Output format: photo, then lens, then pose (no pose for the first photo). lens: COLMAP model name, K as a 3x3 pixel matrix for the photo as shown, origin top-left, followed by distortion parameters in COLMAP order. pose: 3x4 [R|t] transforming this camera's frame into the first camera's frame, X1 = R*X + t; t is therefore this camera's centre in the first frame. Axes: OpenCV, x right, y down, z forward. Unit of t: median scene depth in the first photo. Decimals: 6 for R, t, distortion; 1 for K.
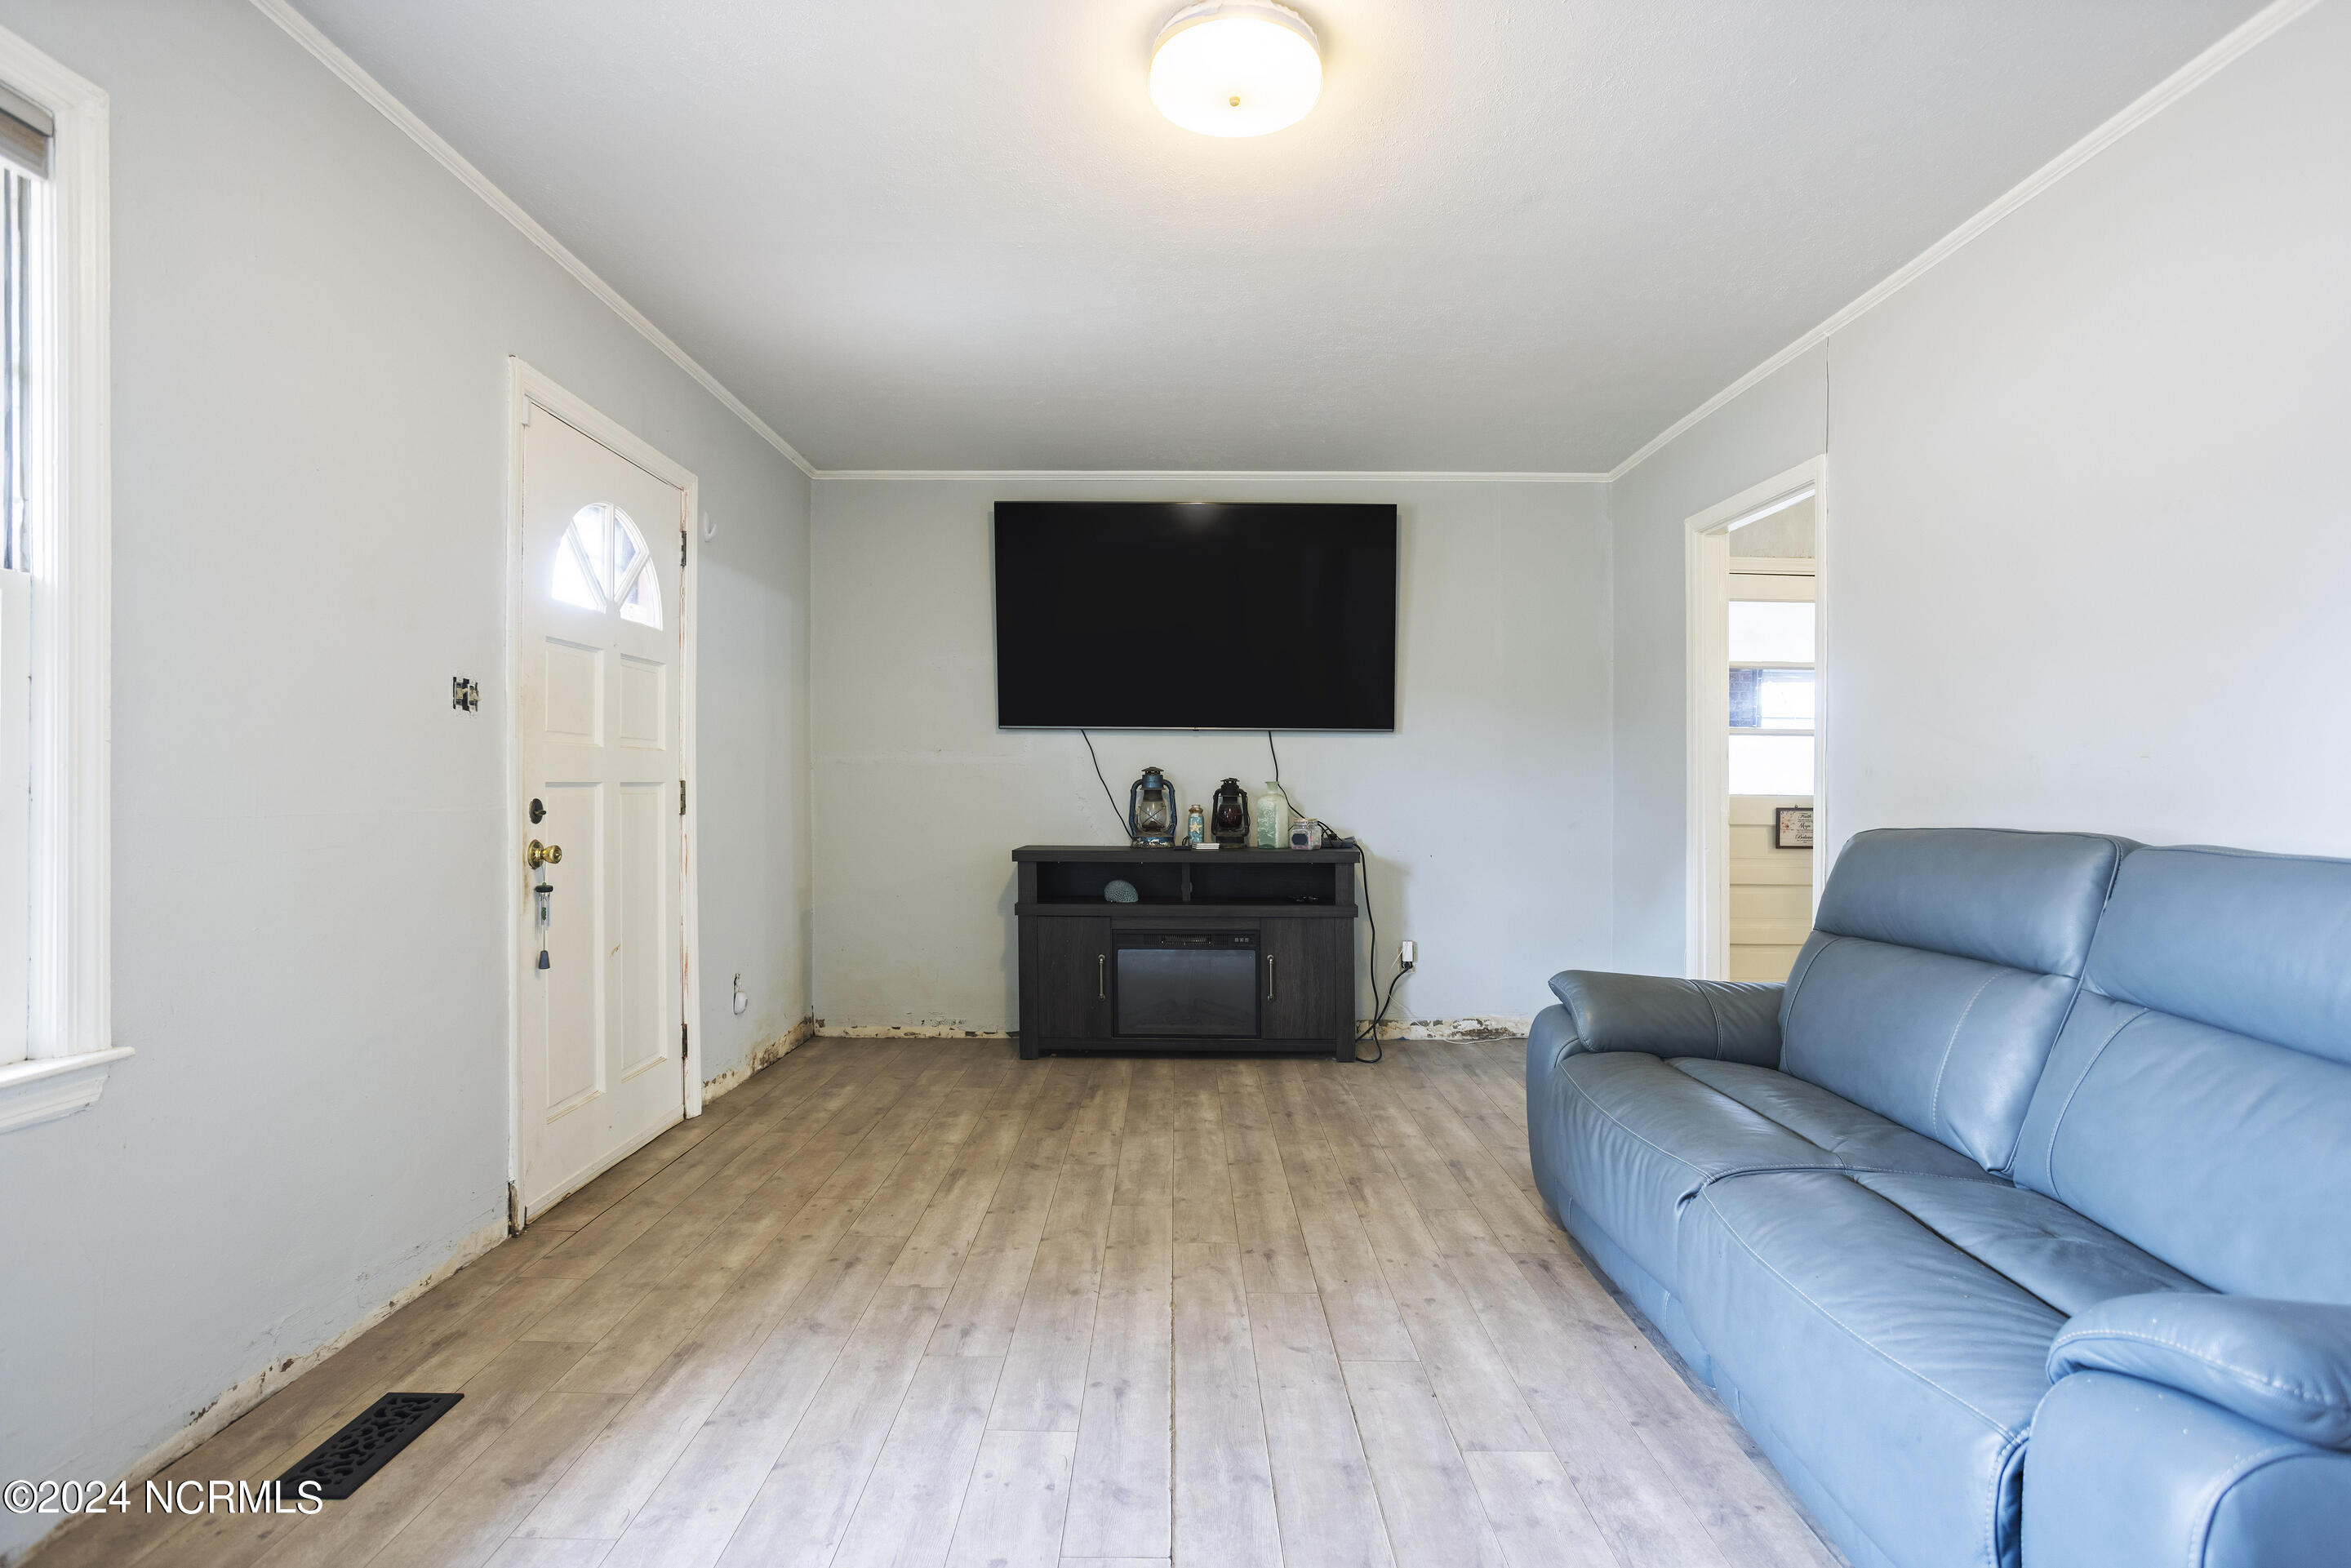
lens RADIAL K [[1146.4, 0, 1178.9], [0, 1146.4, 787.6], [0, 0, 1]] dist [-0.056431, 0.033823]
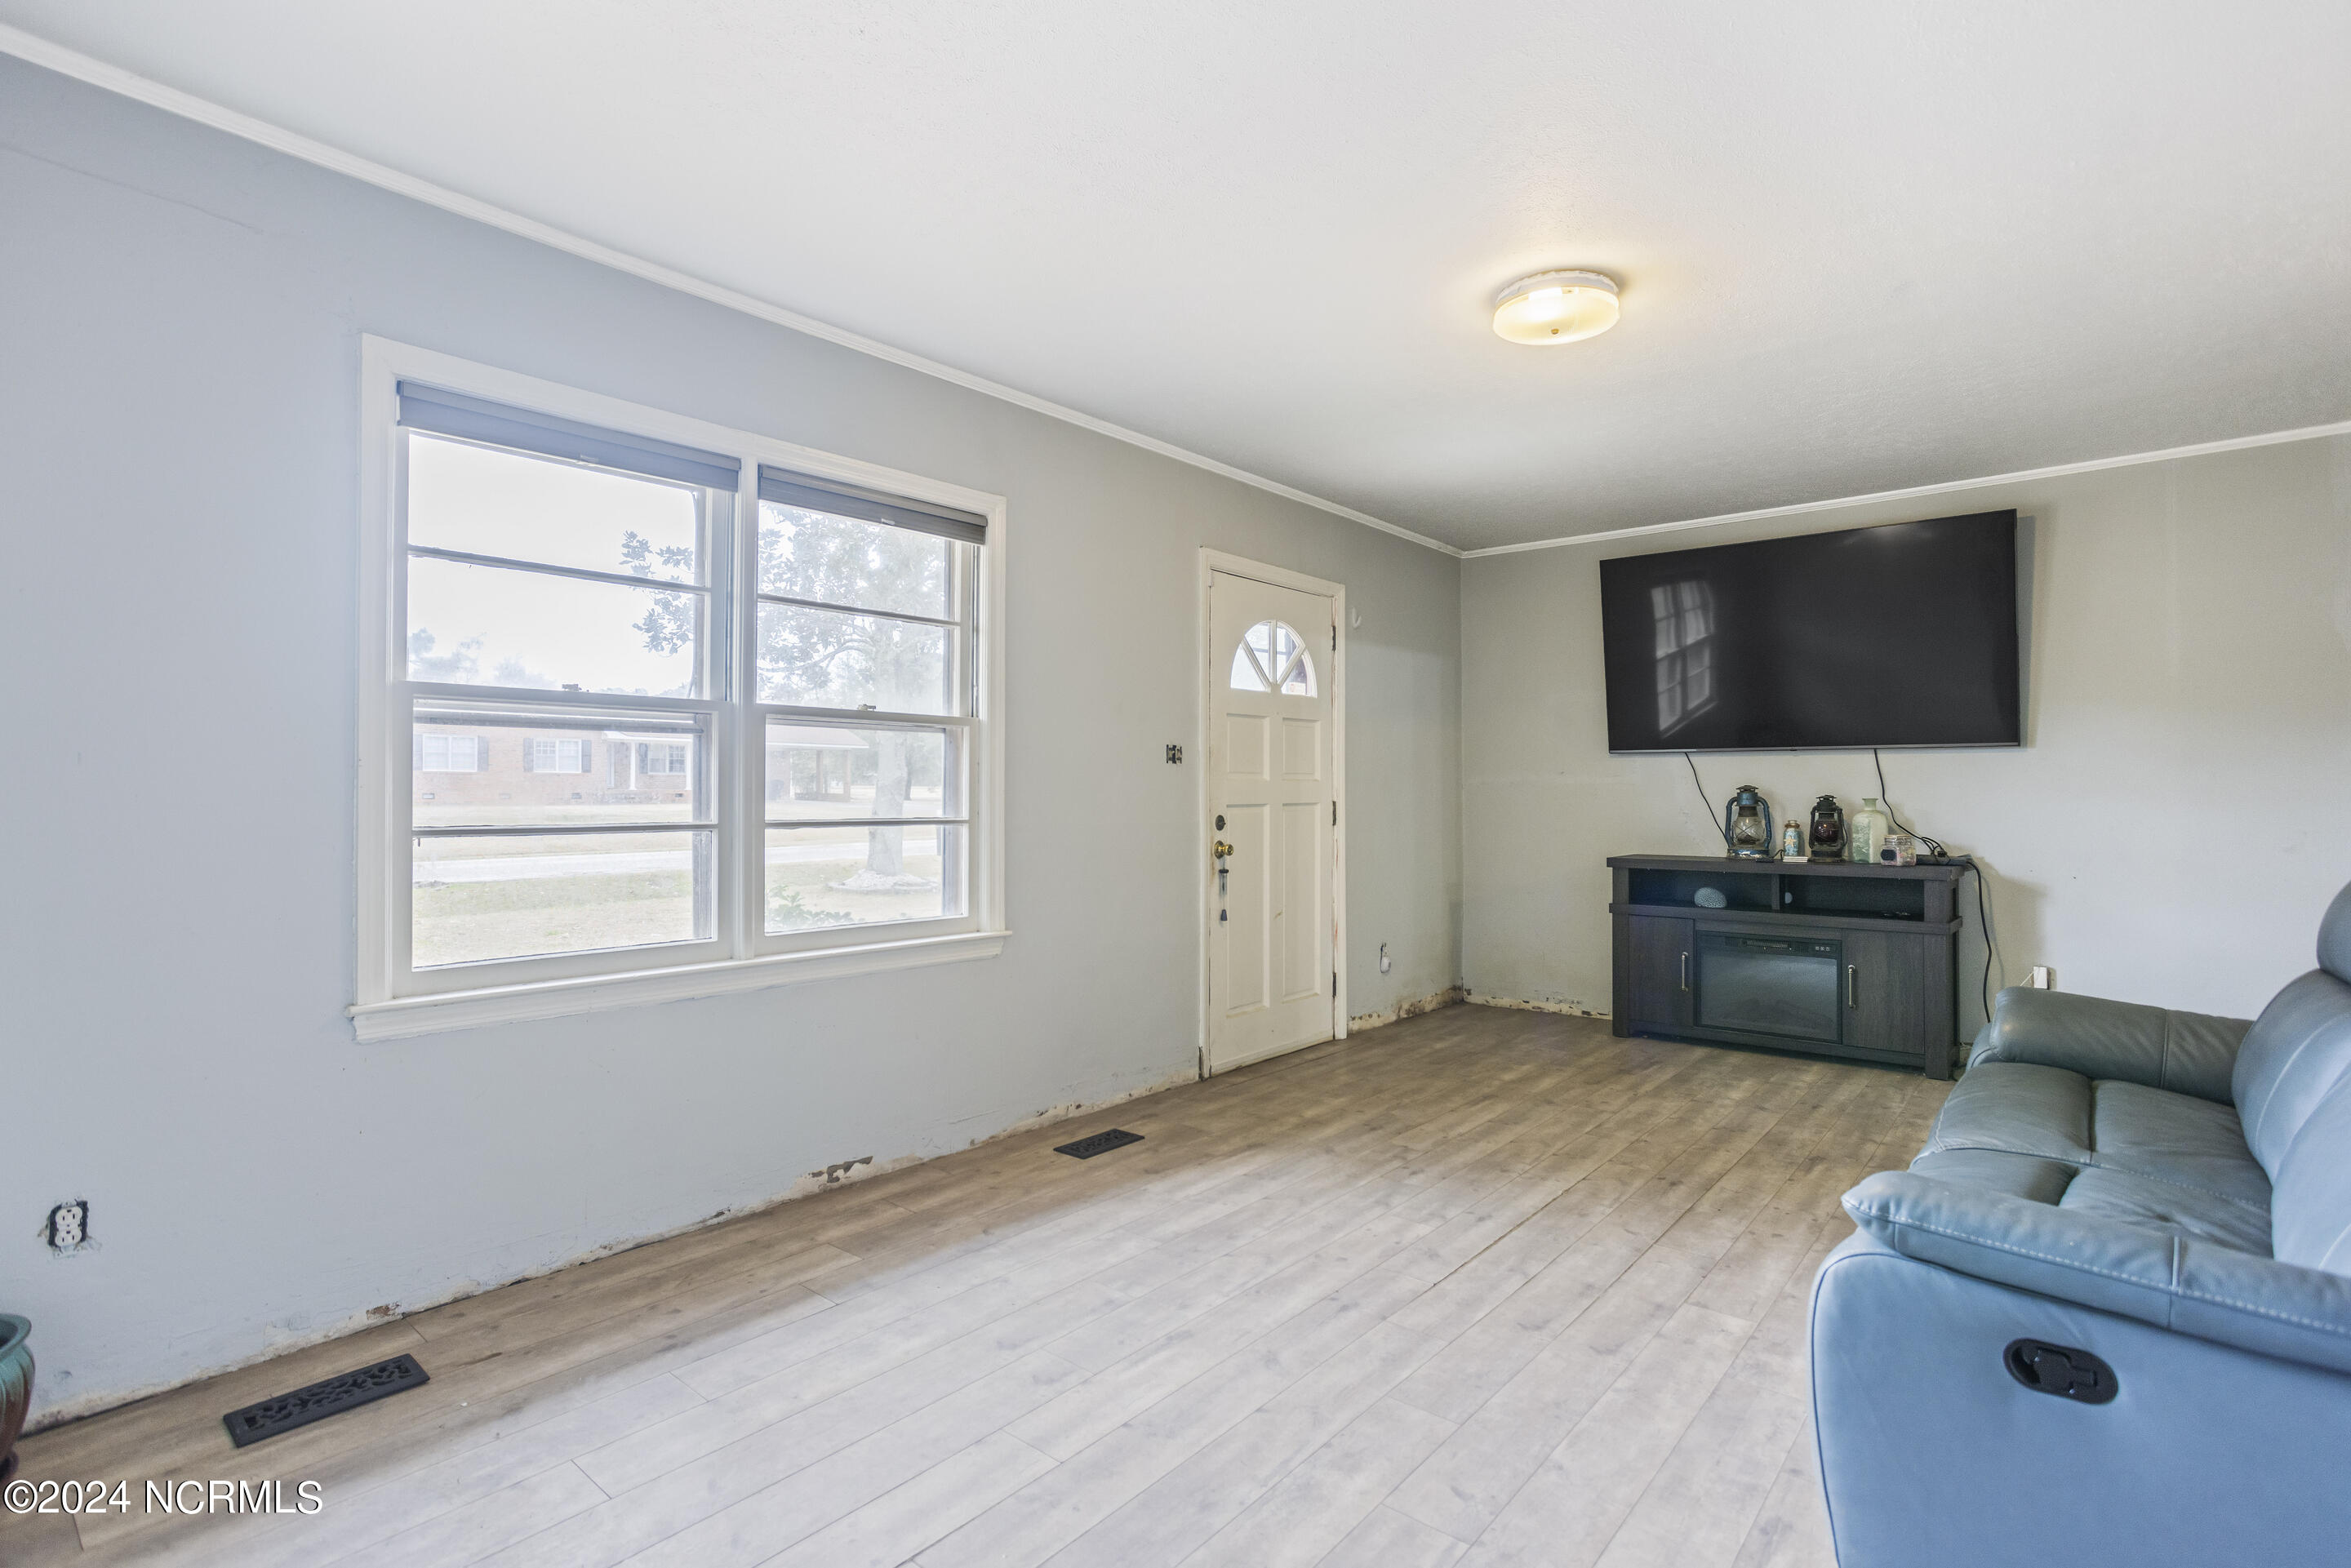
lens RADIAL K [[1146.4, 0, 1178.9], [0, 1146.4, 787.6], [0, 0, 1]] dist [-0.056431, 0.033823]
pose [[0.763734, -0.008532, -0.645475, 0.352855], [0.004838, 0.999960, -0.007493, -0.013984], [0.645513, 0.002599, 0.763745, -0.229795]]
